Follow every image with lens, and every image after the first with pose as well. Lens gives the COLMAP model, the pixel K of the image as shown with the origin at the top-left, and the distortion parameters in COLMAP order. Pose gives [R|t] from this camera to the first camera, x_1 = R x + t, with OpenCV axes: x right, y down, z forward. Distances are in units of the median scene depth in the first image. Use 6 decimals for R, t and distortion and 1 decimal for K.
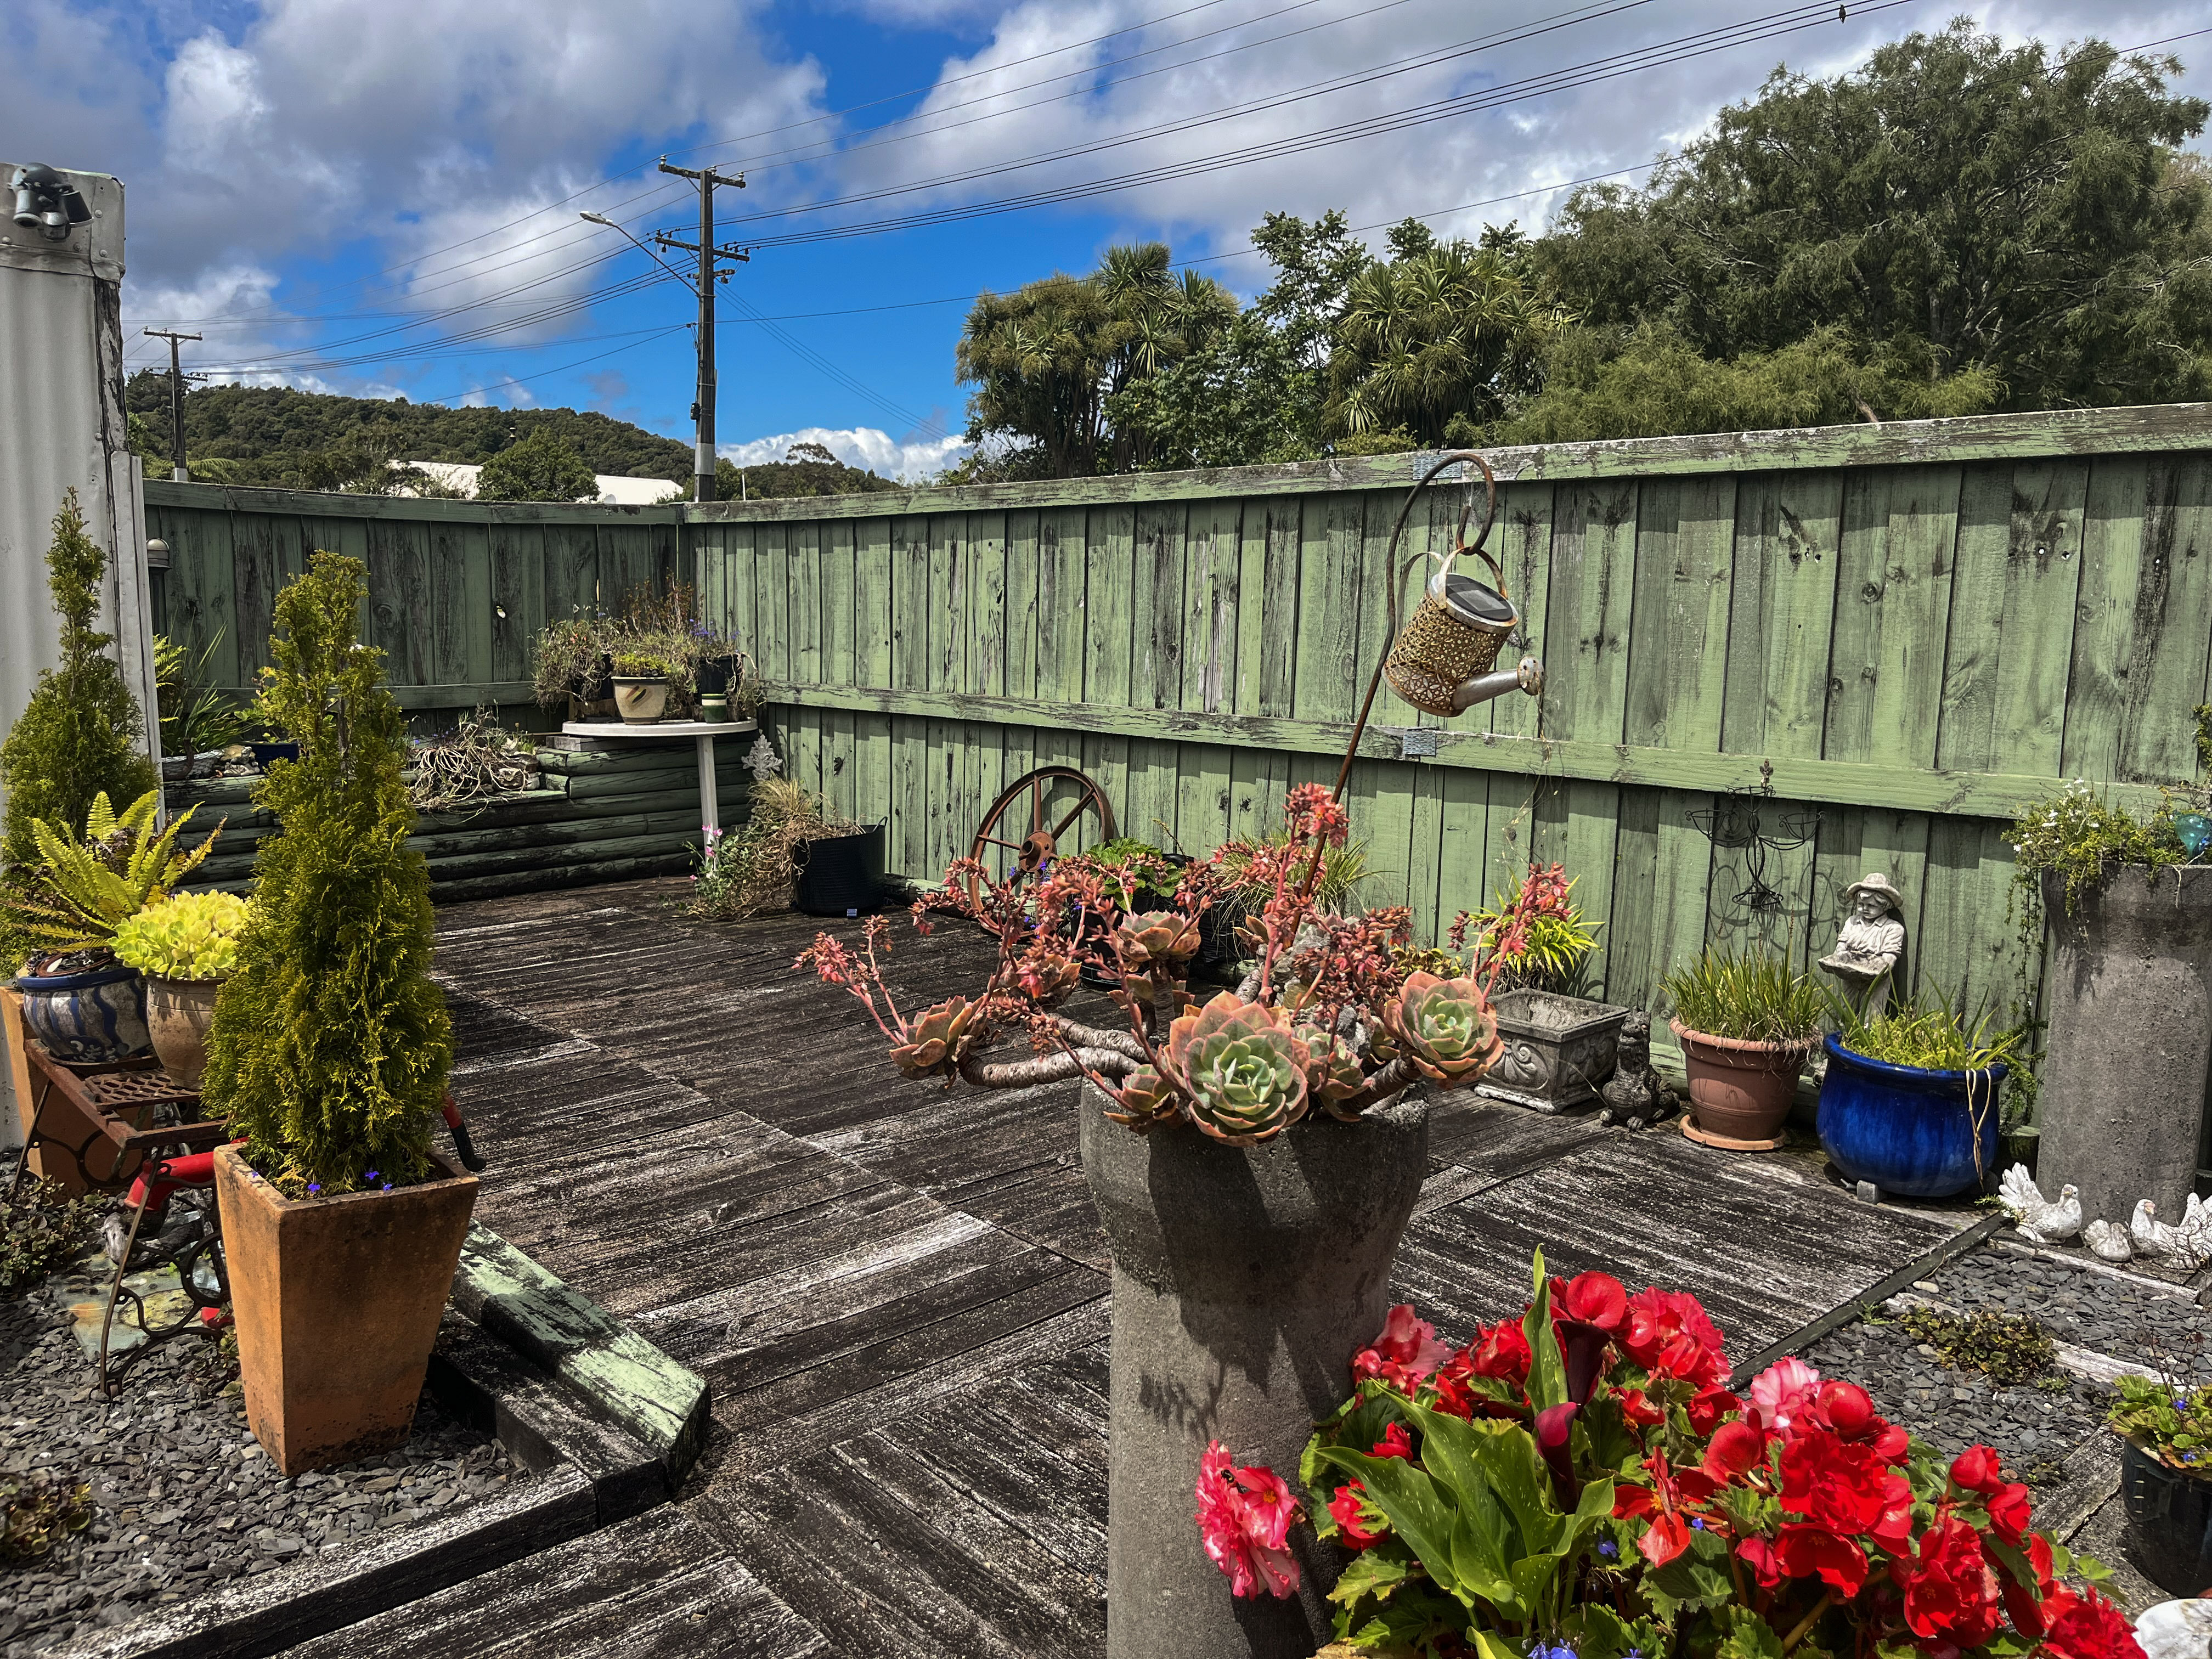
lens RADIAL K [[1677.3, 0, 1113.5], [0, 1677.3, 812.6], [0, 0, 1]] dist [0.031215, -0.026855]
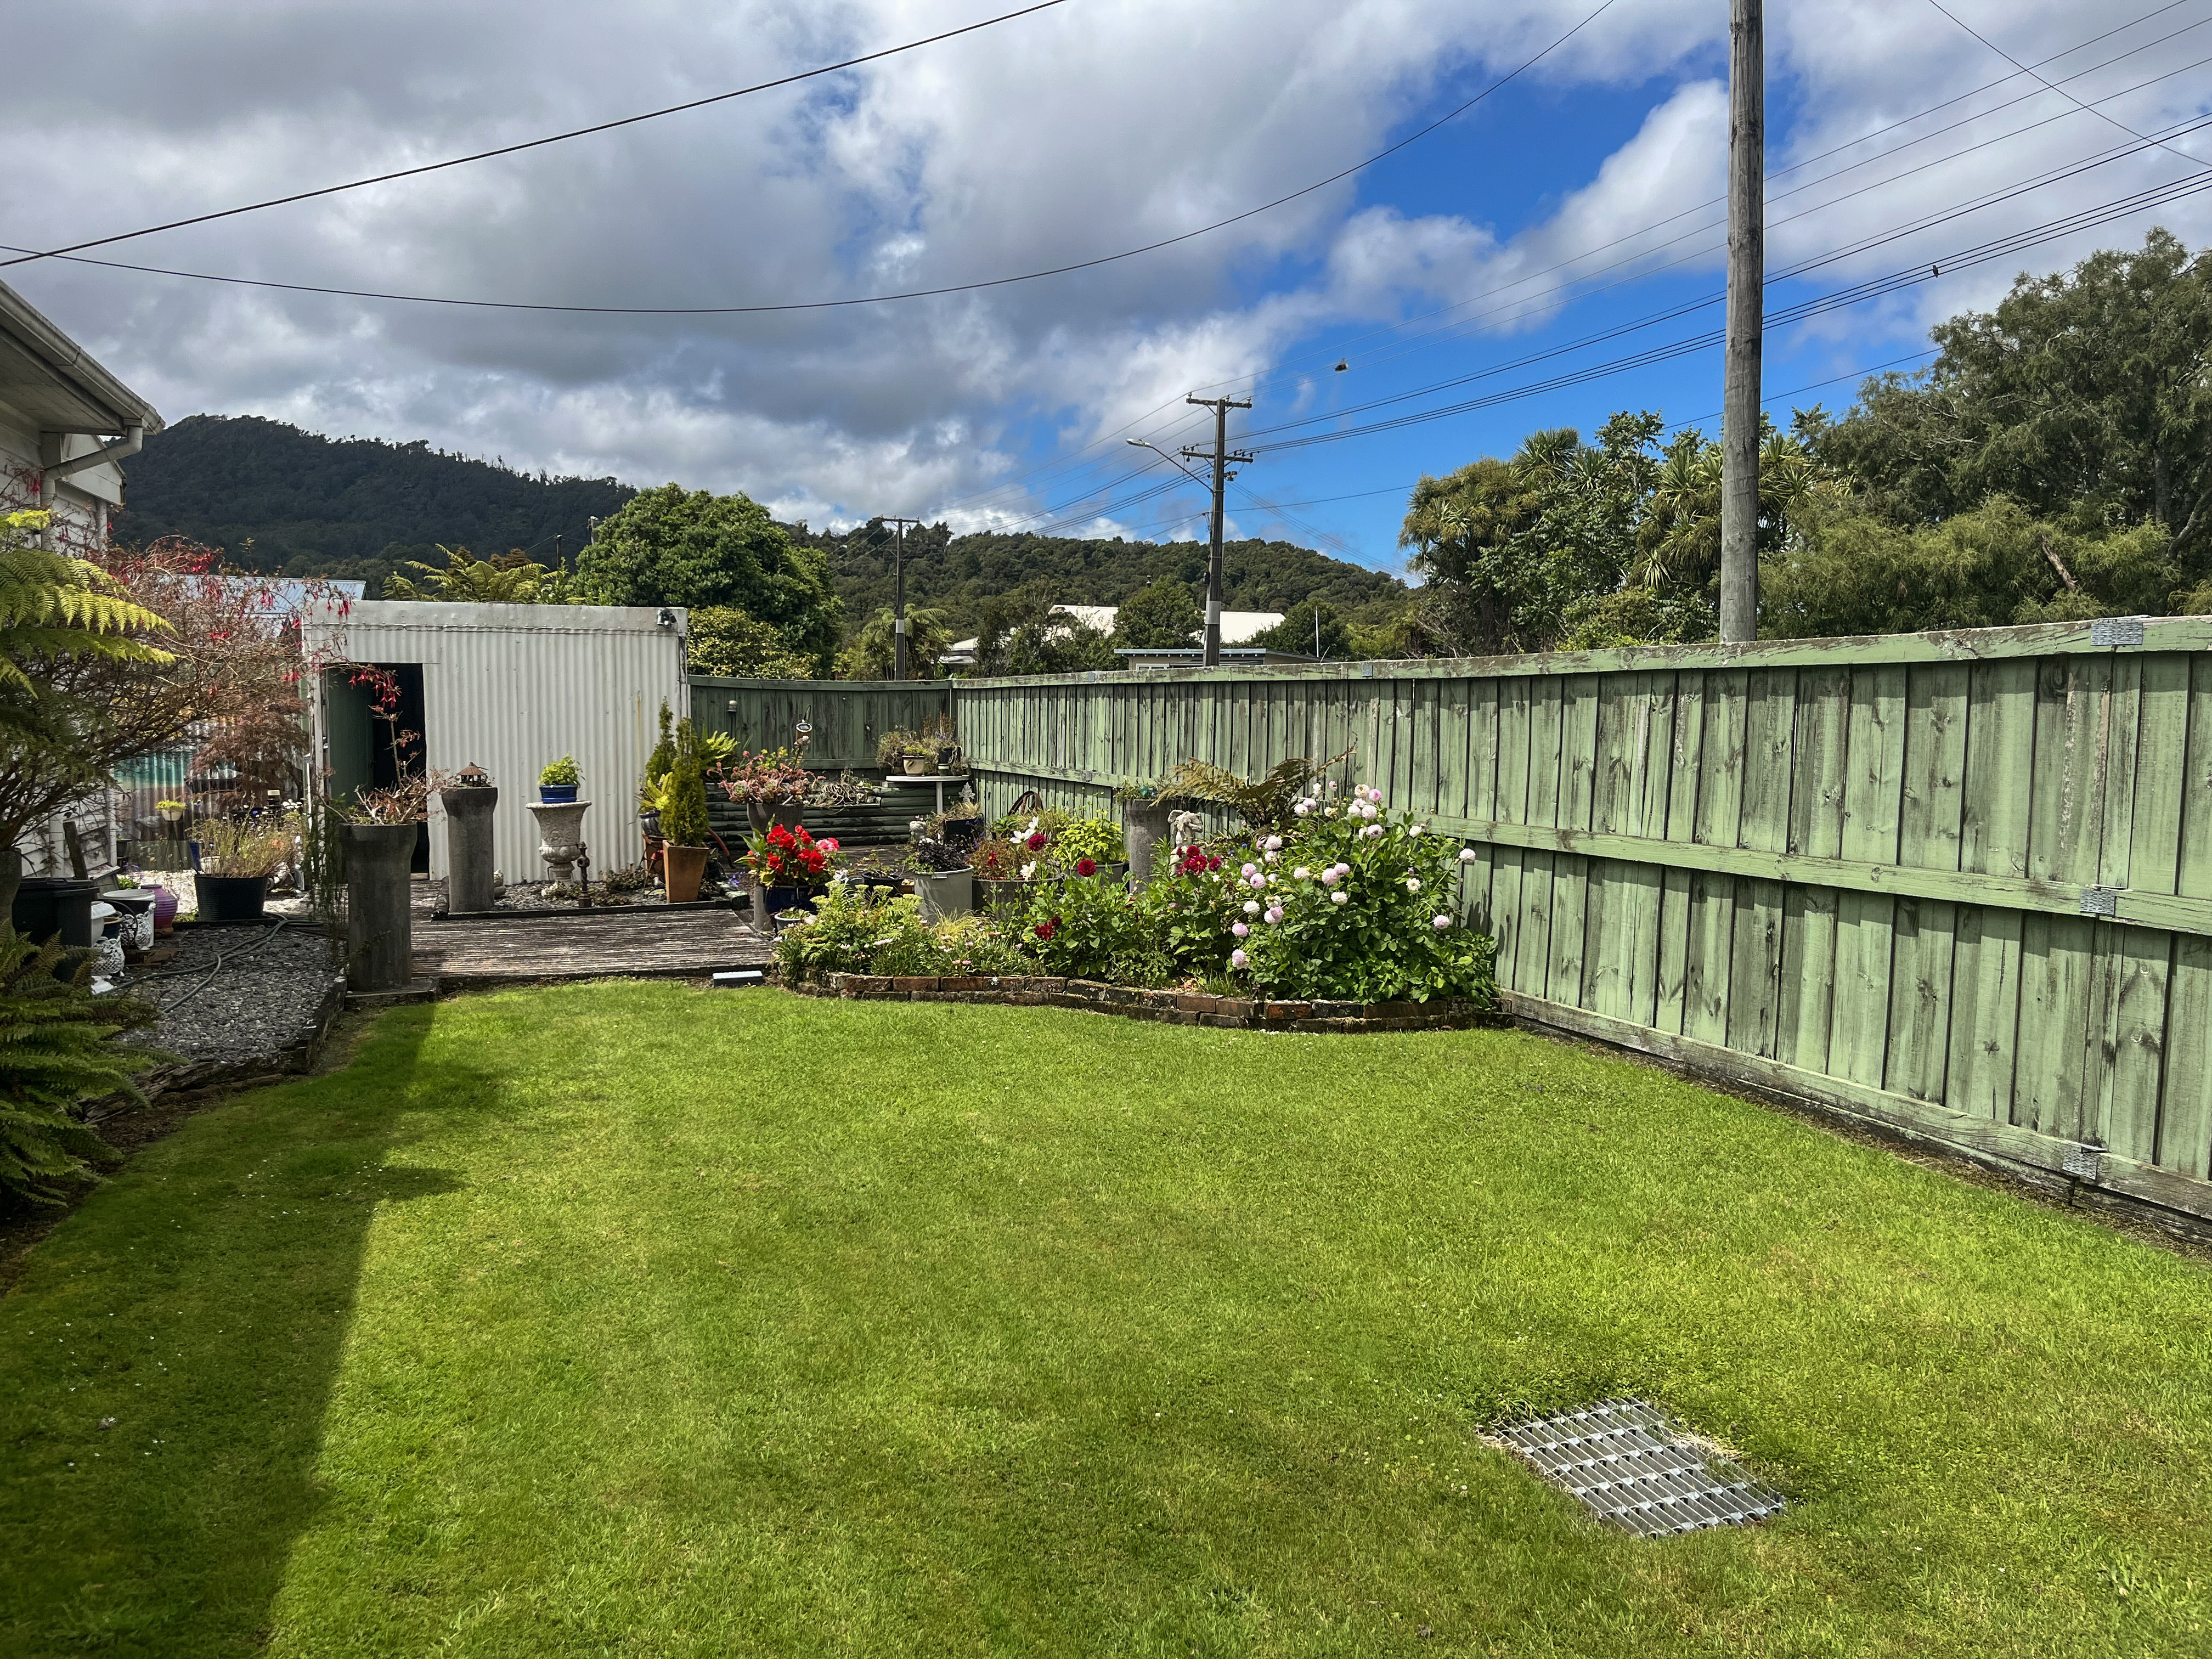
lens RADIAL K [[1677.3, 0, 1103.2], [0, 1677.3, 846.0], [0, 0, 1]] dist [0.031215, -0.026855]
pose [[0.917977, 0.029422, -0.395541, 0.250718], [-0.048023, 0.998153, -0.037205, 0.033346], [0.393716, 0.053148, 0.917694, -0.289439]]
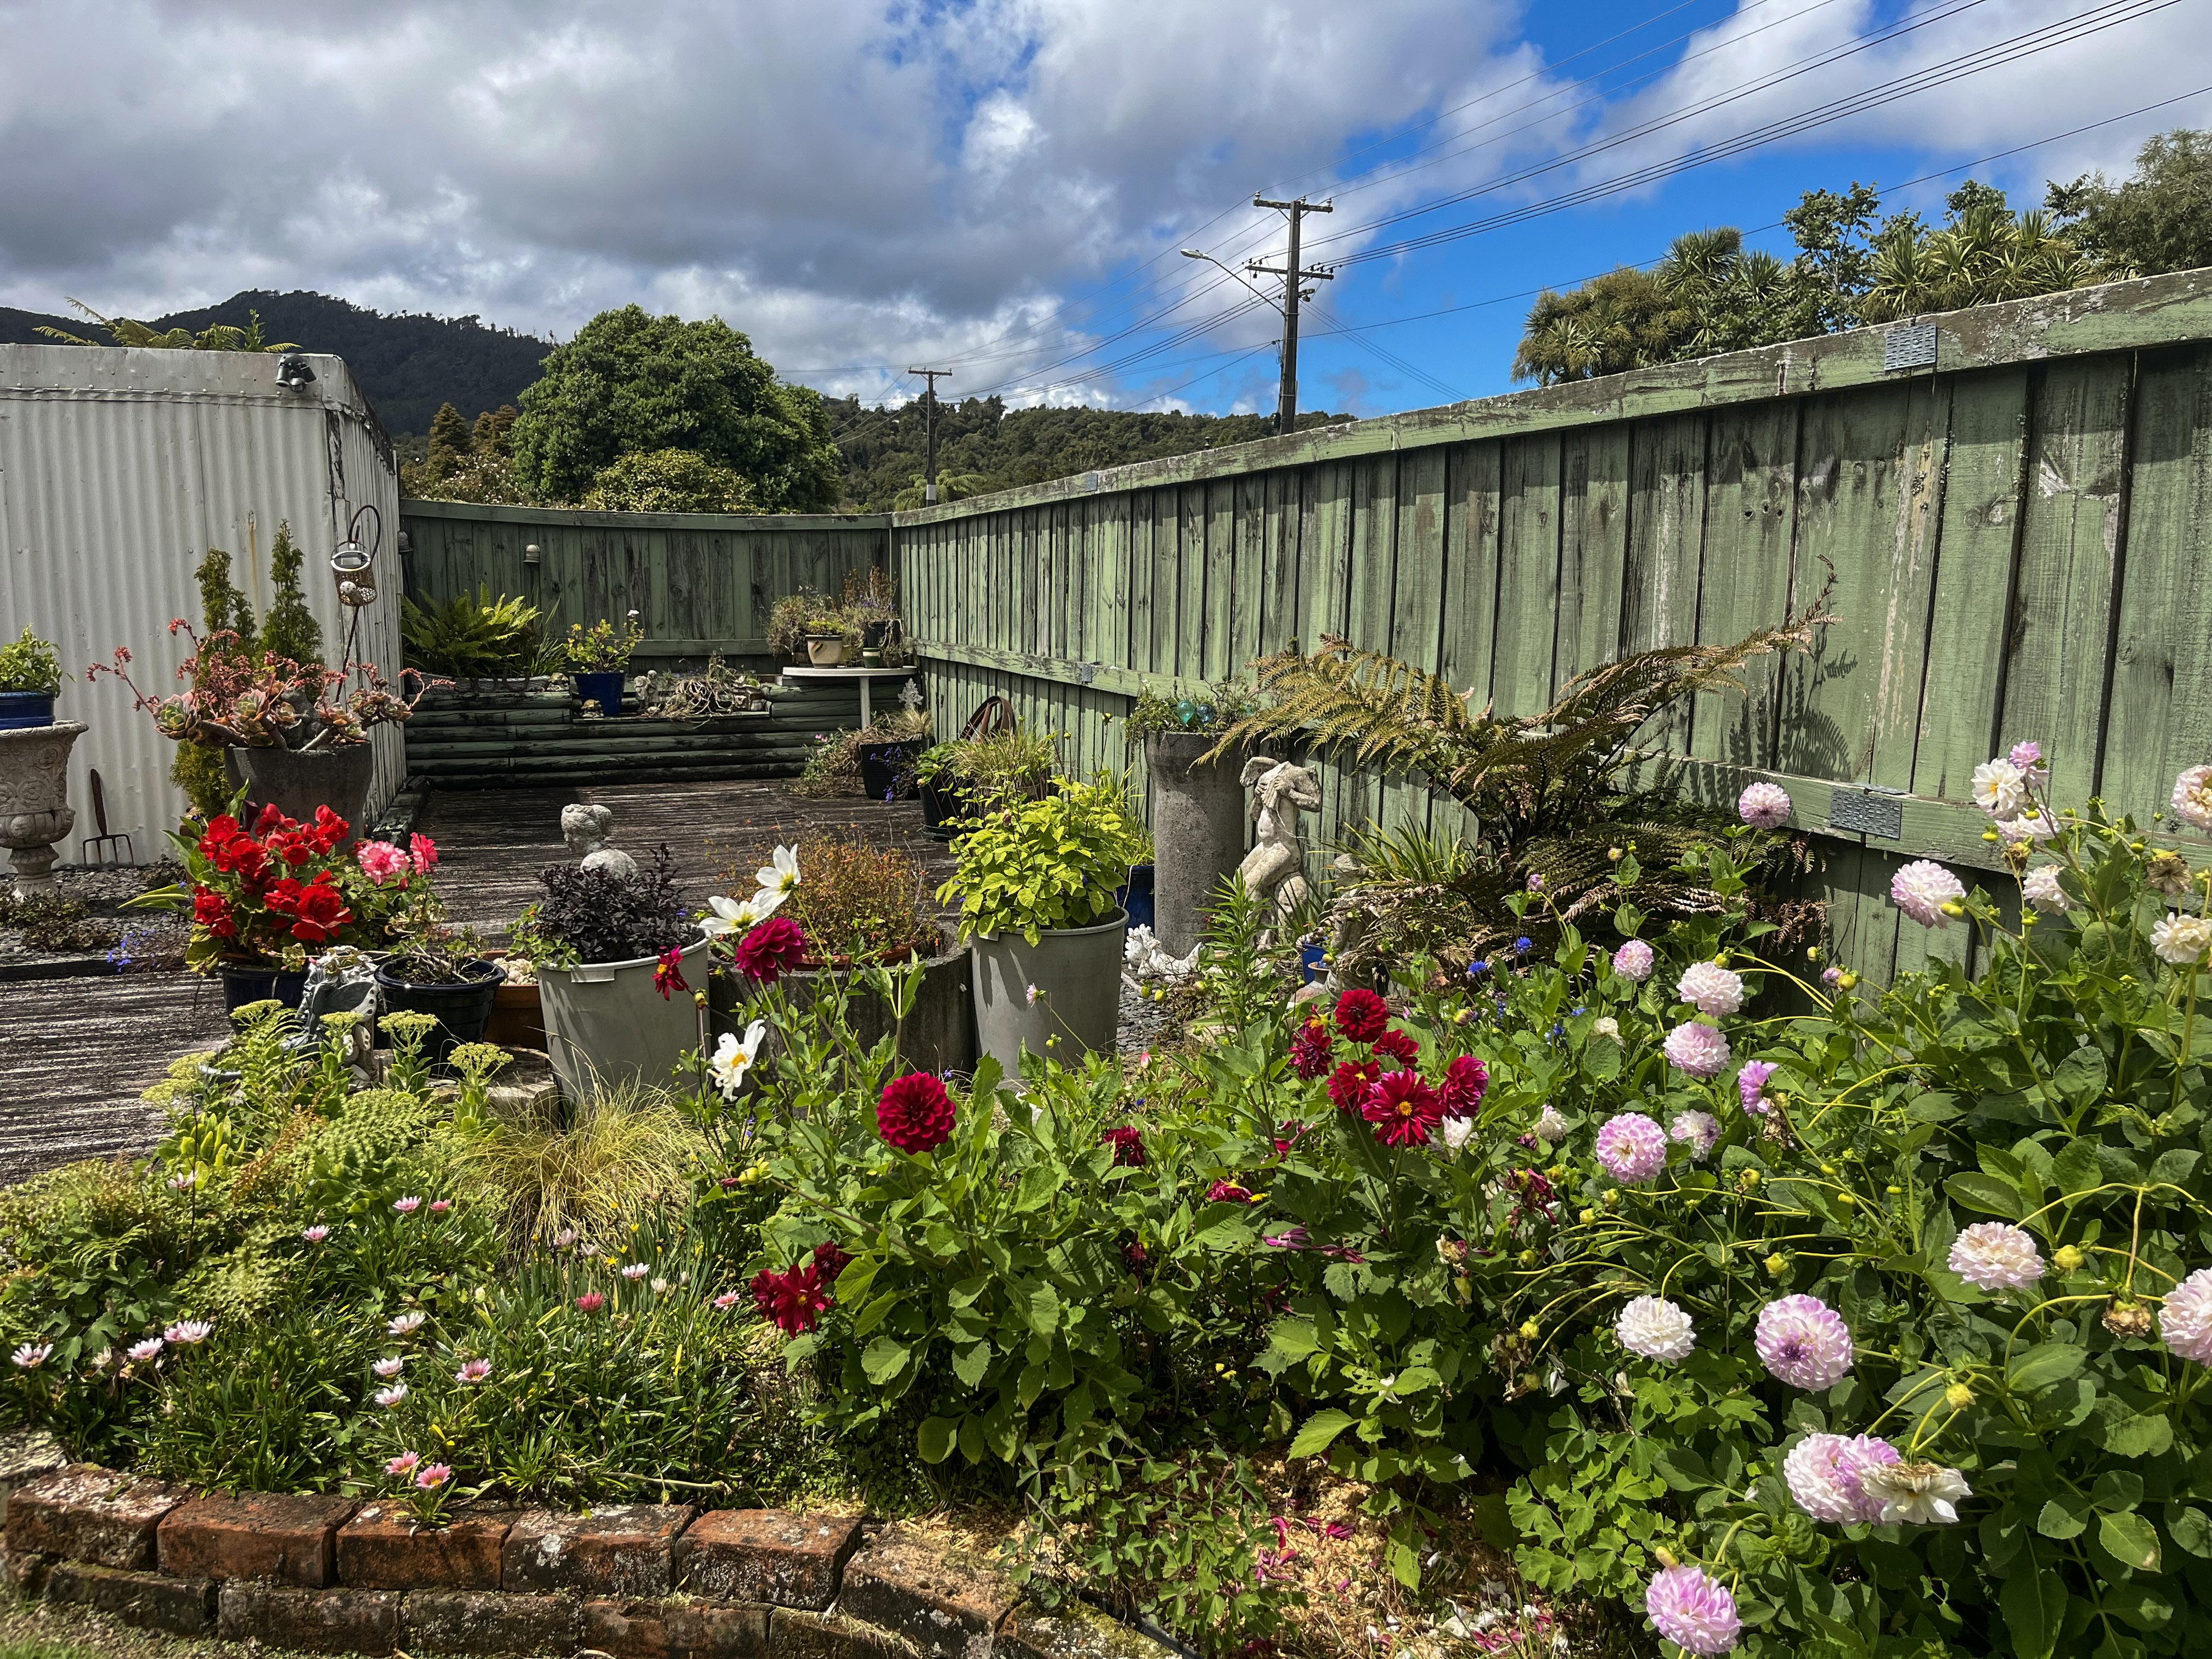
lens RADIAL K [[1677.3, 0, 1128.7], [0, 1677.3, 828.2], [0, 0, 1]] dist [0.031215, -0.026855]
pose [[0.910199, 0.055602, -0.410423, 0.158635], [-0.050562, 0.998453, 0.023135, 0.010730], [0.411074, -0.000306, 0.911602, -0.057516]]
